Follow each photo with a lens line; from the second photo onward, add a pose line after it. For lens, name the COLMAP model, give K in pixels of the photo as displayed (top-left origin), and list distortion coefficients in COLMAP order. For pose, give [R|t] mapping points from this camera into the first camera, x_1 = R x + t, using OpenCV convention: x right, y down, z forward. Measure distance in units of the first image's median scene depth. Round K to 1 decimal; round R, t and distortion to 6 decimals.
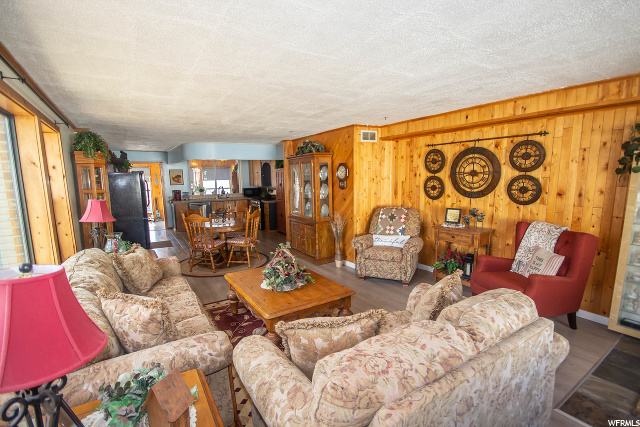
lens RADIAL K [[297.1, 0, 322.0], [0, 297.1, 216.1], [0, 0, 1]] dist [0.004196, -0.000434]
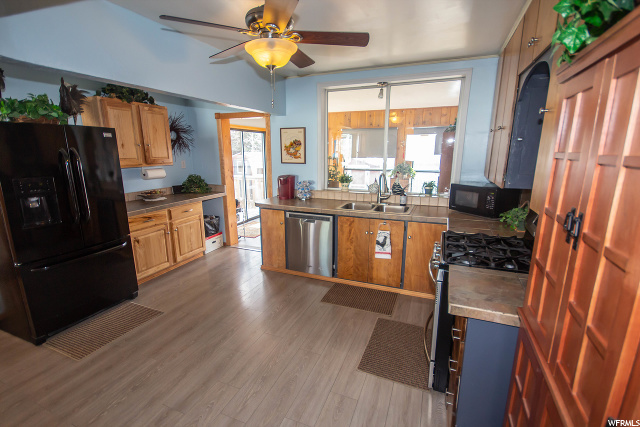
lens RADIAL K [[297.1, 0, 319.1], [0, 297.1, 217.0], [0, 0, 1]] dist [0.004196, -0.000434]
pose [[0.560689, 0.195038, -0.804728, -0.096546], [-0.114936, 0.980787, 0.157627, -0.100343], [0.820011, 0.004112, 0.572334, 0.776612]]
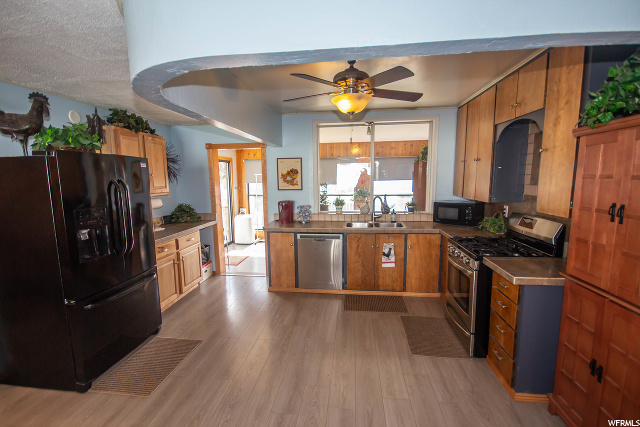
lens RADIAL K [[297.1, 0, 318.7], [0, 297.1, 216.4], [0, 0, 1]] dist [0.004196, -0.000434]
pose [[0.762053, 0.087287, -0.641604, -0.140968], [-0.081839, 0.995910, 0.038285, -0.084190], [0.642322, 0.023333, 0.766080, 0.661063]]
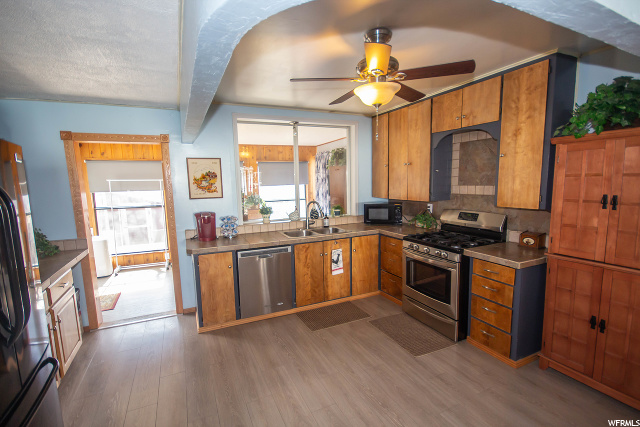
lens RADIAL K [[297.1, 0, 317.4], [0, 297.1, 217.5], [0, 0, 1]] dist [0.004196, -0.000434]
pose [[0.988126, 0.006707, -0.153498, -0.289255], [-0.007643, 0.999956, -0.005505, -0.079363], [0.153454, 0.006613, 0.988134, 0.645559]]
